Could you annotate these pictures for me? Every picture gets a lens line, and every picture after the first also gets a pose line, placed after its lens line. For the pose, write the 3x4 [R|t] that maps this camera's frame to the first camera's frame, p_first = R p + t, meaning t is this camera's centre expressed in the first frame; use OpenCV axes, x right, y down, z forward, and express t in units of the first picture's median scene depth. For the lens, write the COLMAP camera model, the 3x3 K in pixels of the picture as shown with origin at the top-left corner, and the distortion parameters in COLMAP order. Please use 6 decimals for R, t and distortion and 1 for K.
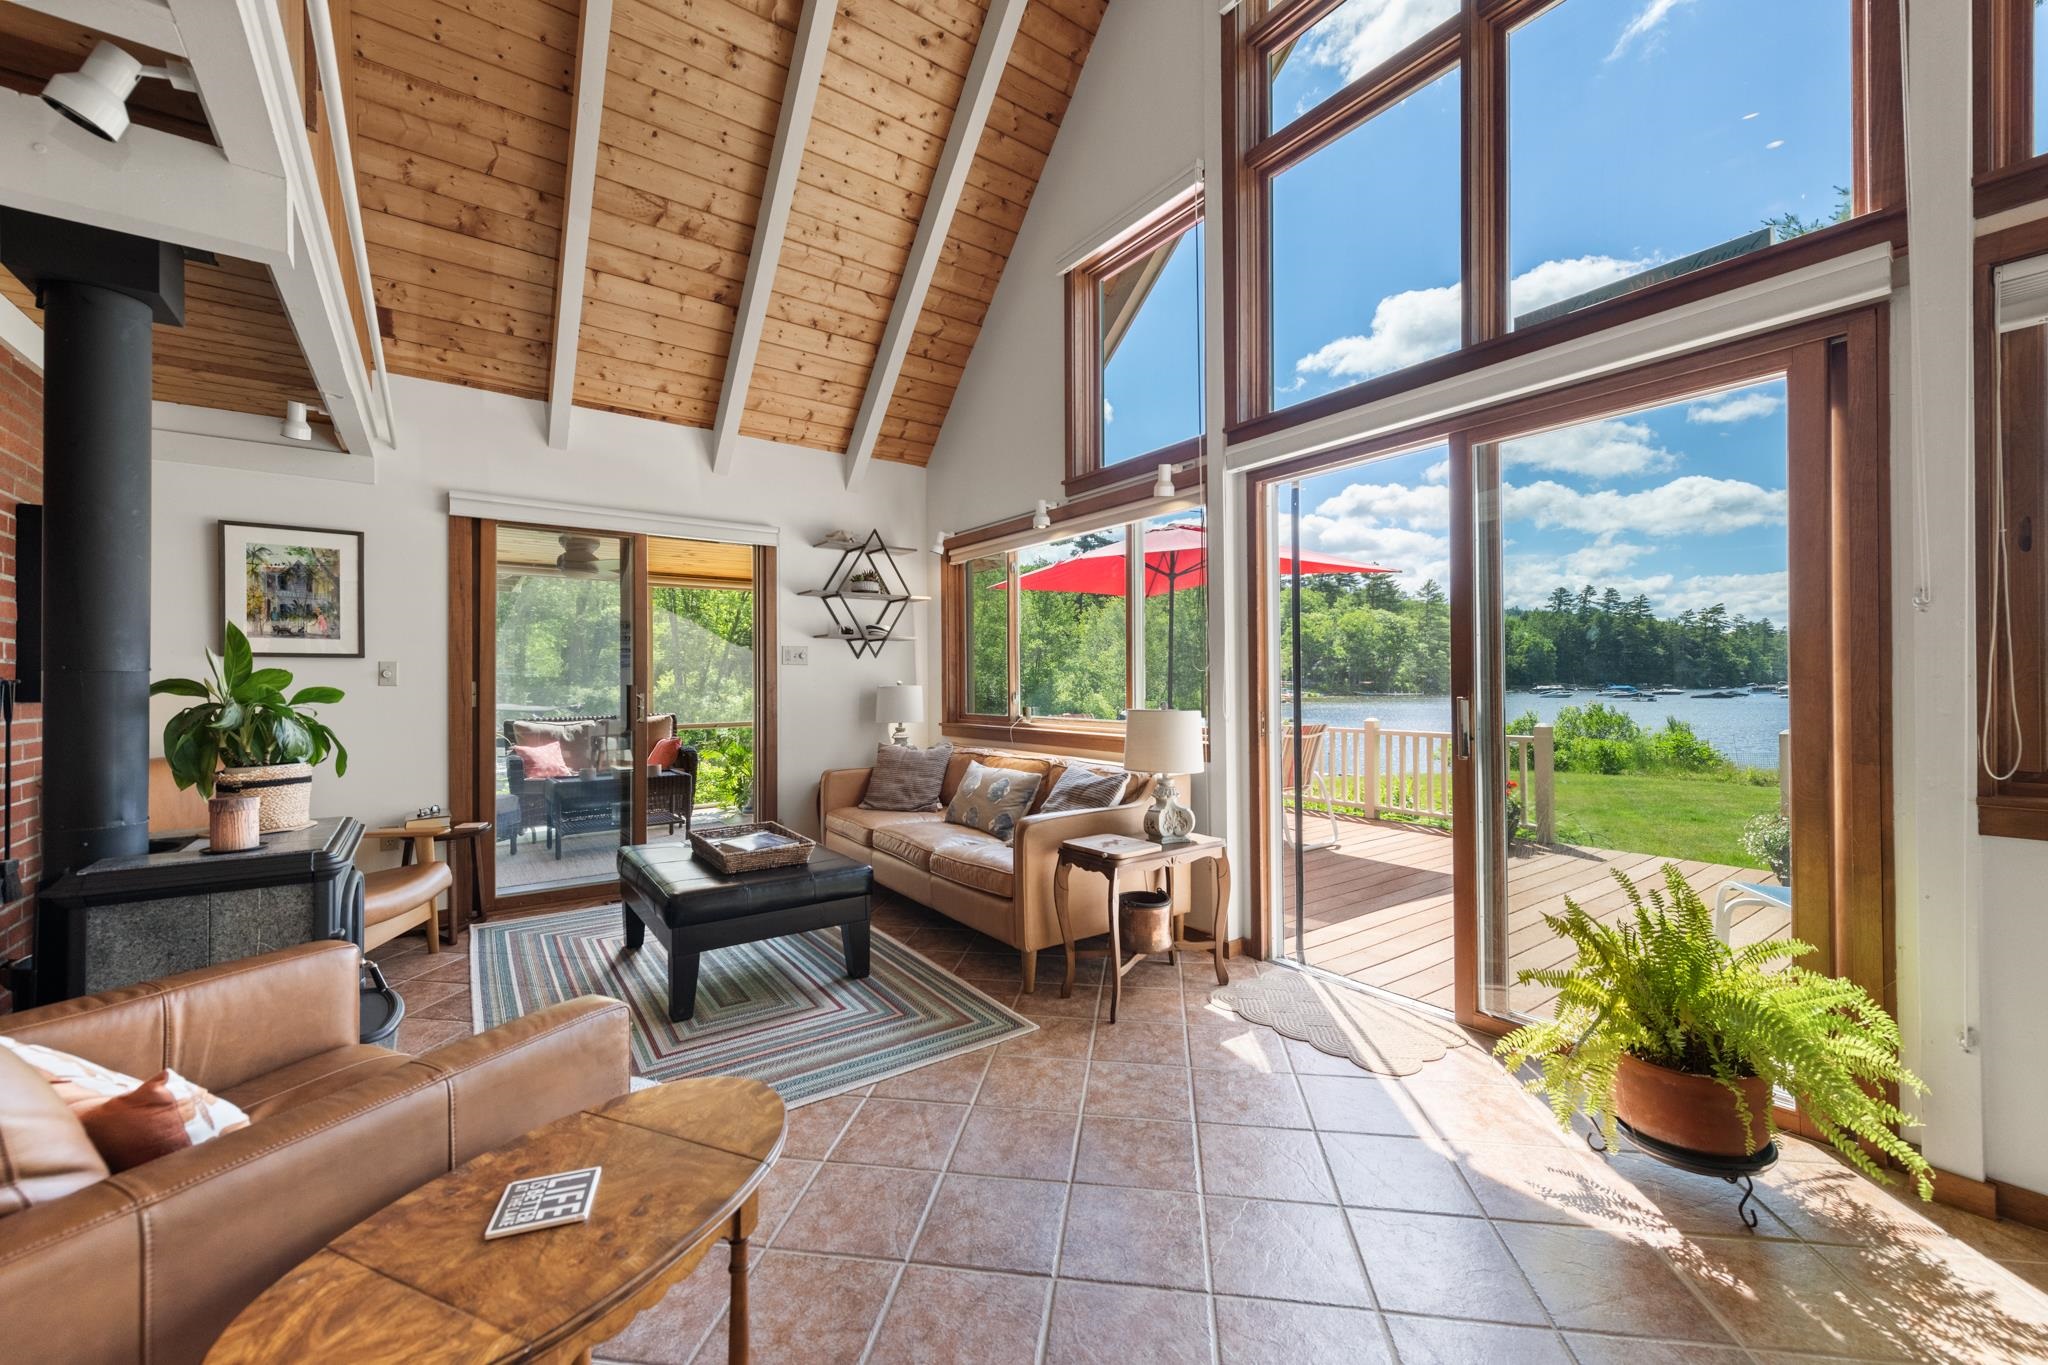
lens RADIAL K [[805.8, 0, 1032.1], [0, 805.8, 682.6], [0, 0, 1]] dist [0.015260, -0.003528]
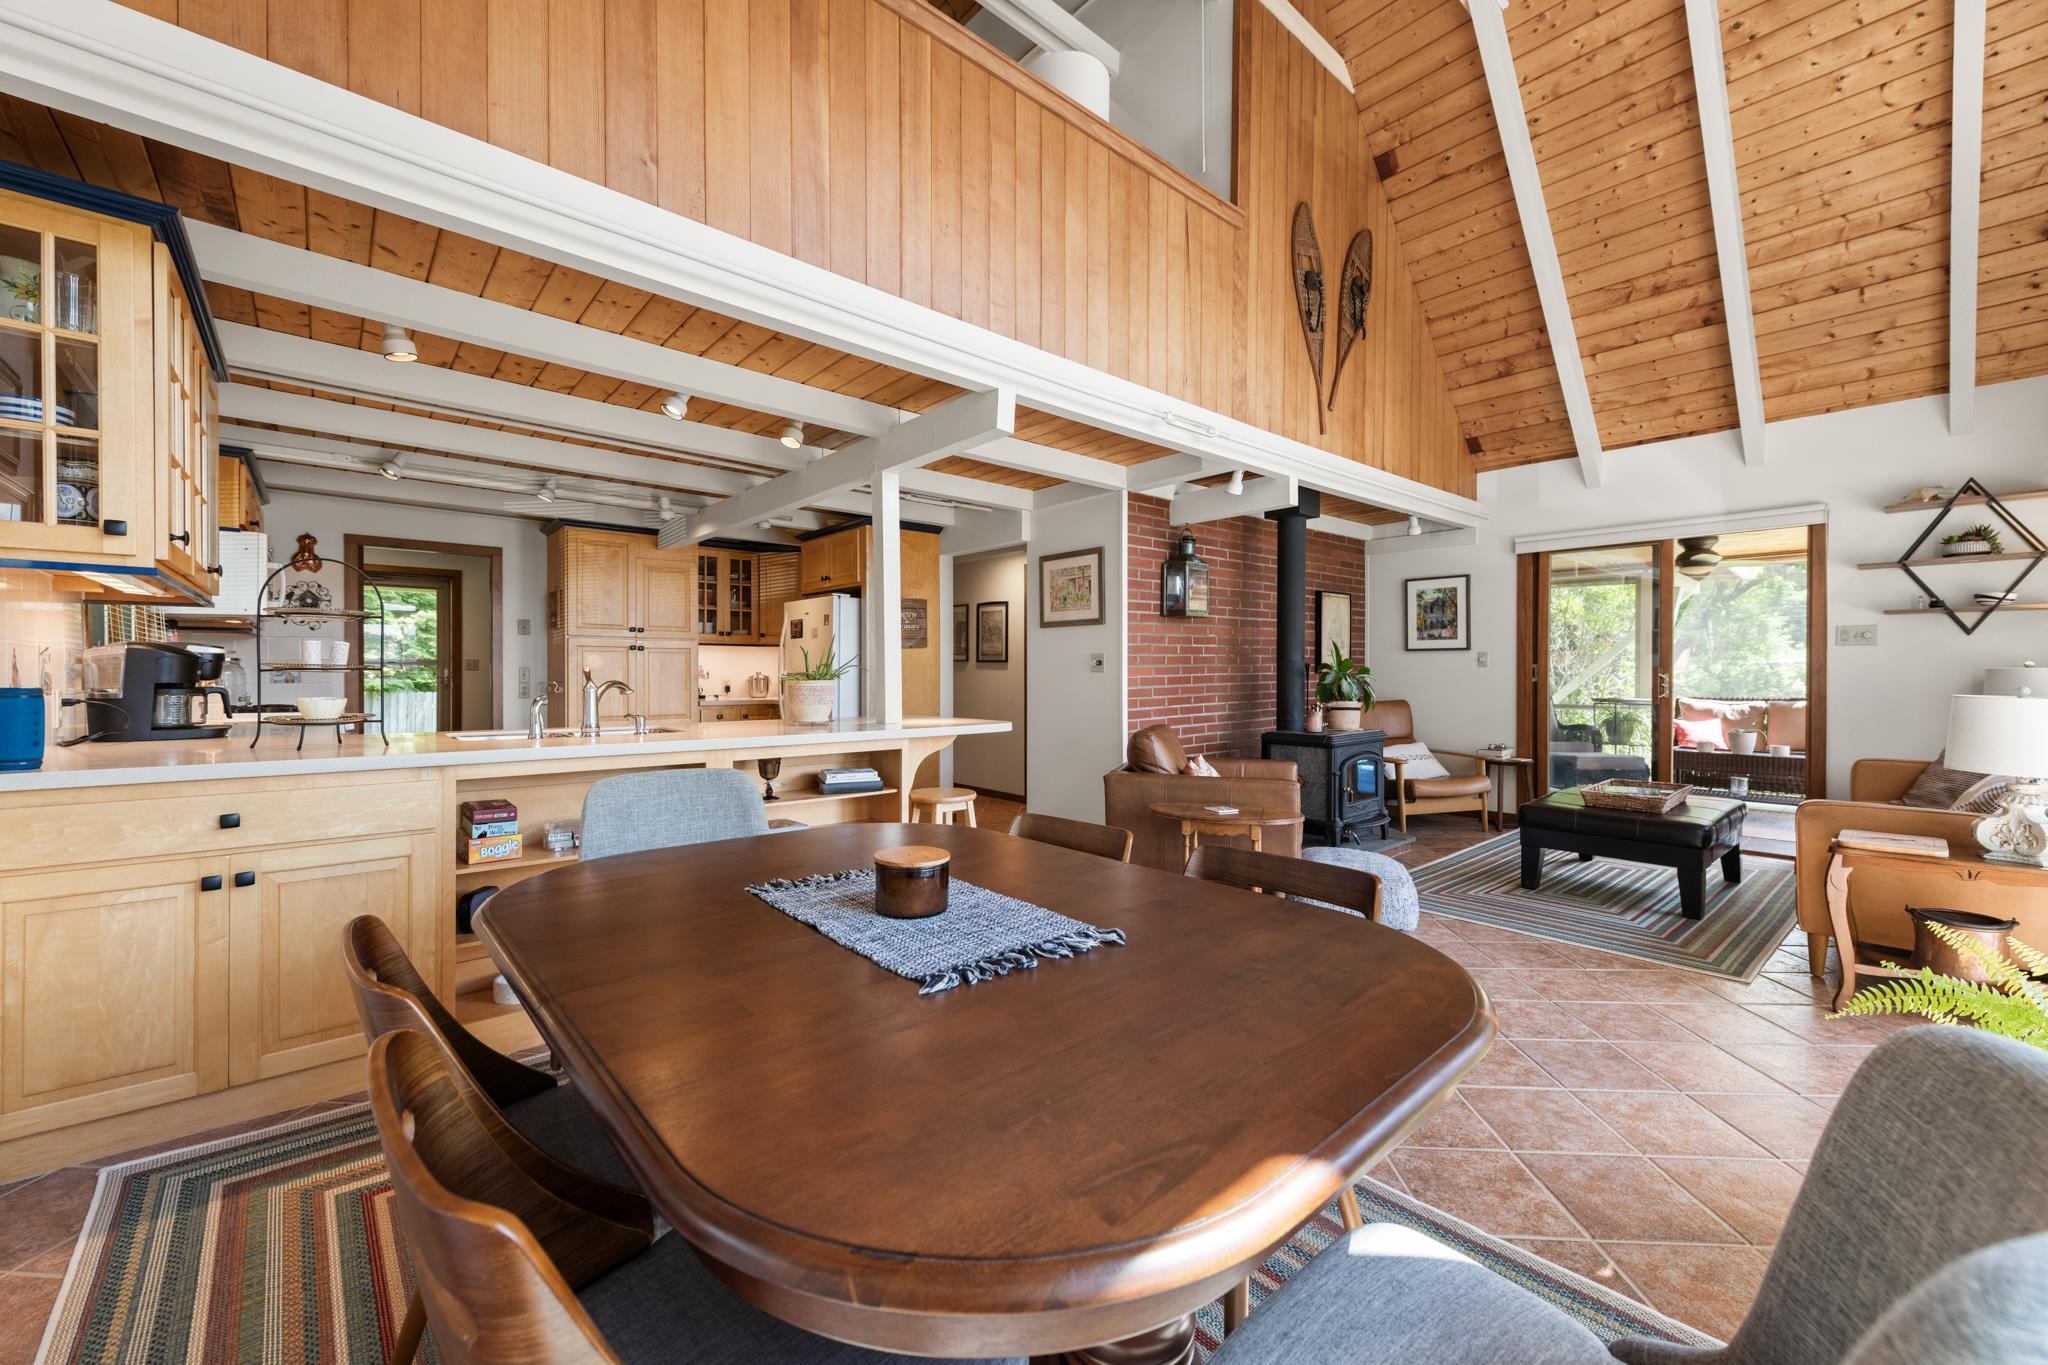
lens RADIAL K [[805.8, 0, 1039.6], [0, 805.8, 676.0], [0, 0, 1]] dist [0.015260, -0.003528]
pose [[0.108432, 0.012027, -0.994031, 0.727630], [0.000781, 0.999925, 0.012184, 0.001621], [0.994104, -0.002097, 0.108414, -0.048030]]
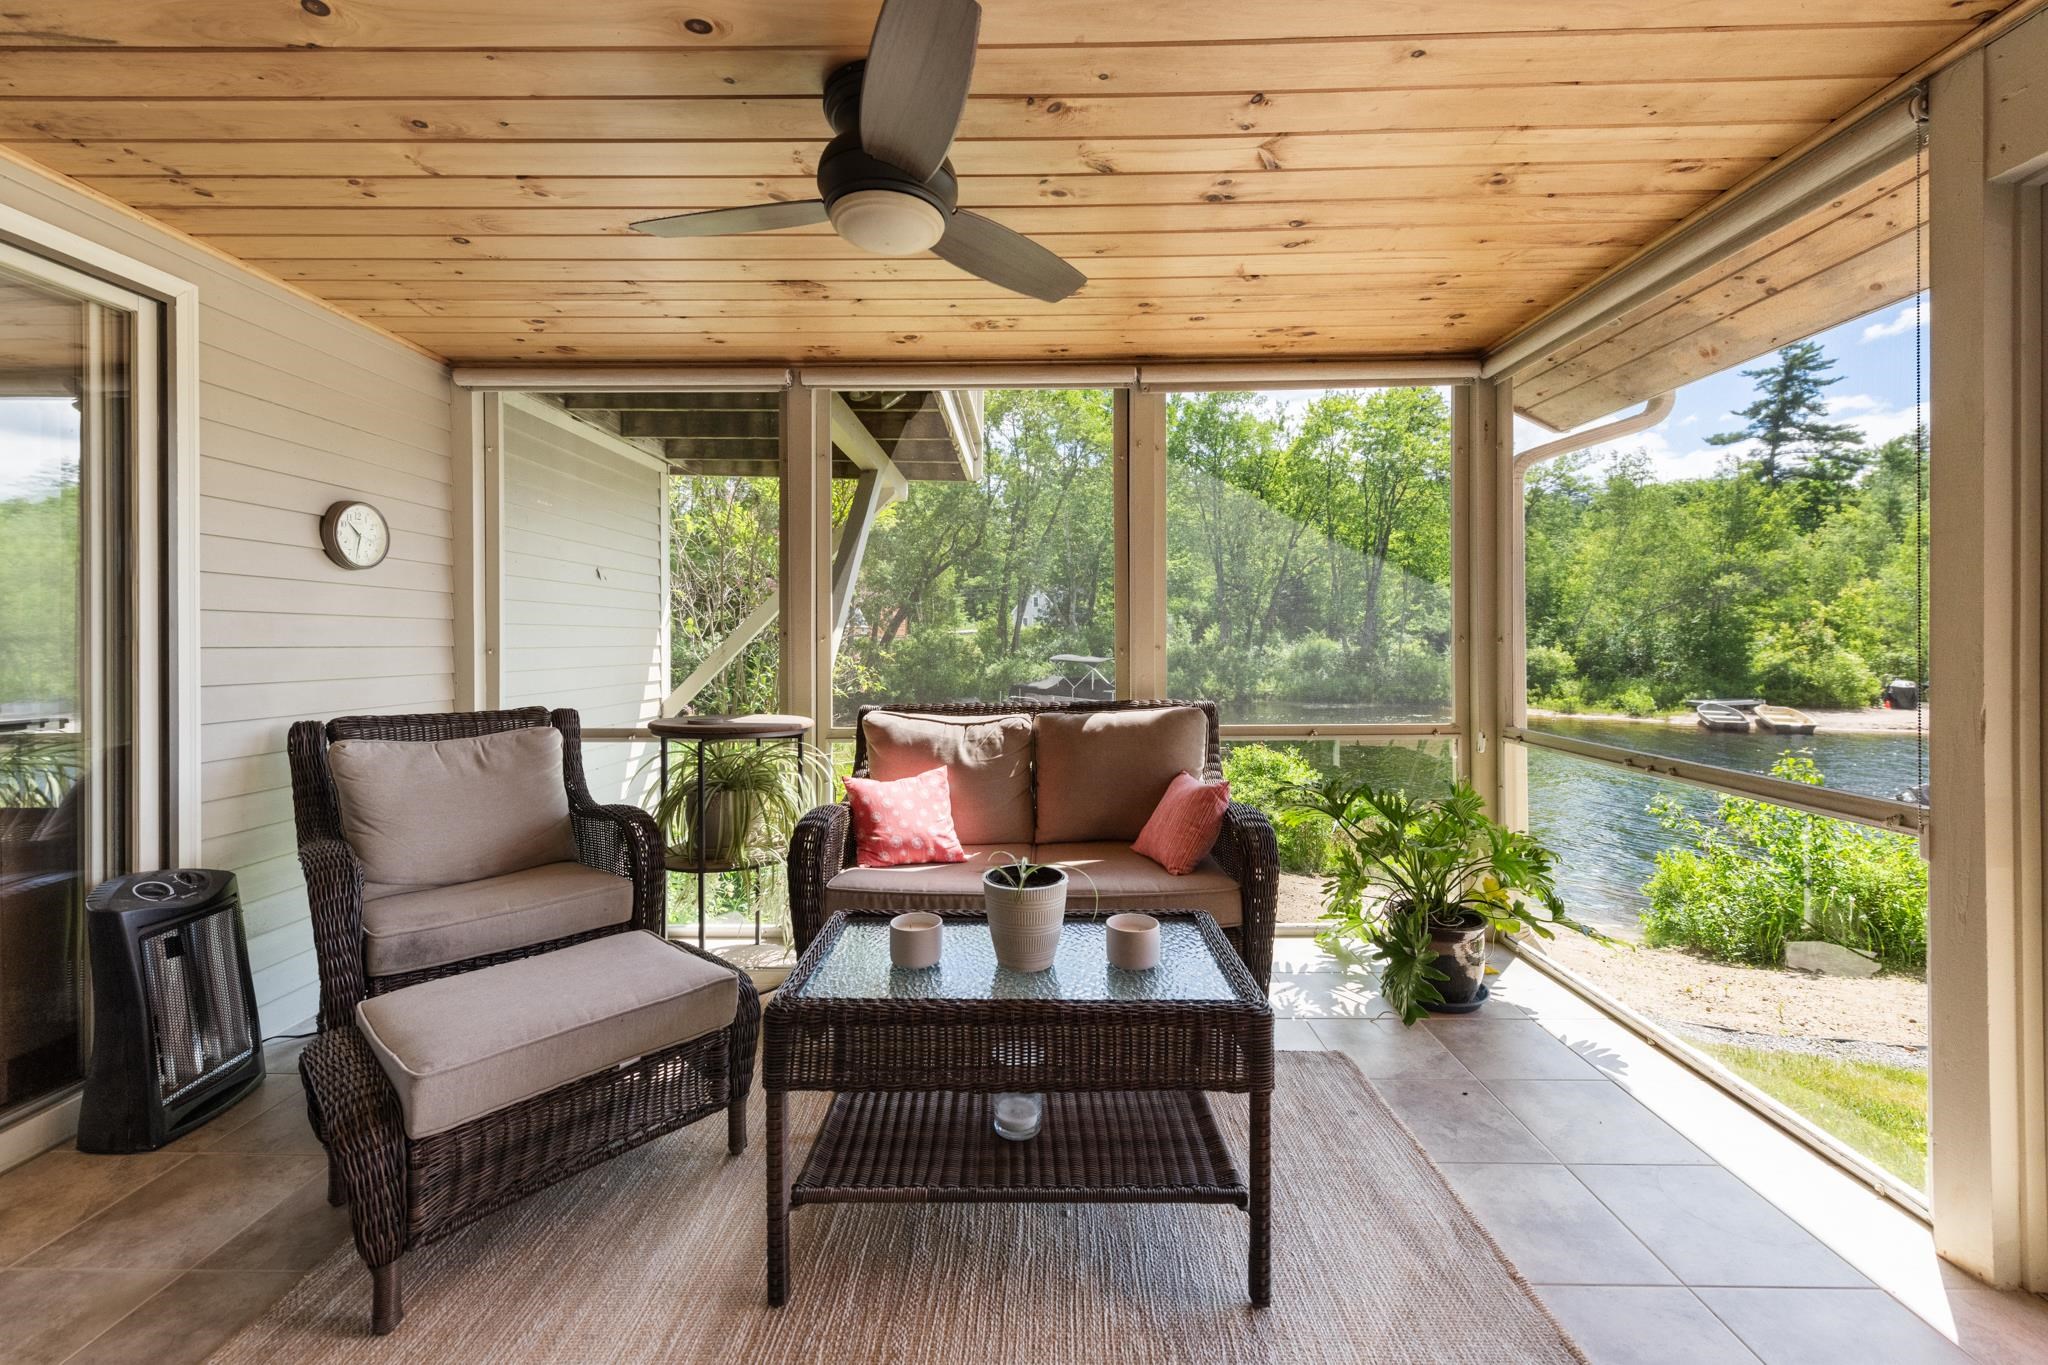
lens RADIAL K [[805.8, 0, 1020.1], [0, 805.8, 637.1], [0, 0, 1]] dist [0.015260, -0.003528]
pose [[0.793484, 0.002643, -0.608585, -0.559929], [-0.001875, 0.999996, 0.001898, 0.011275], [0.608588, -0.000365, 0.793486, 1.271456]]
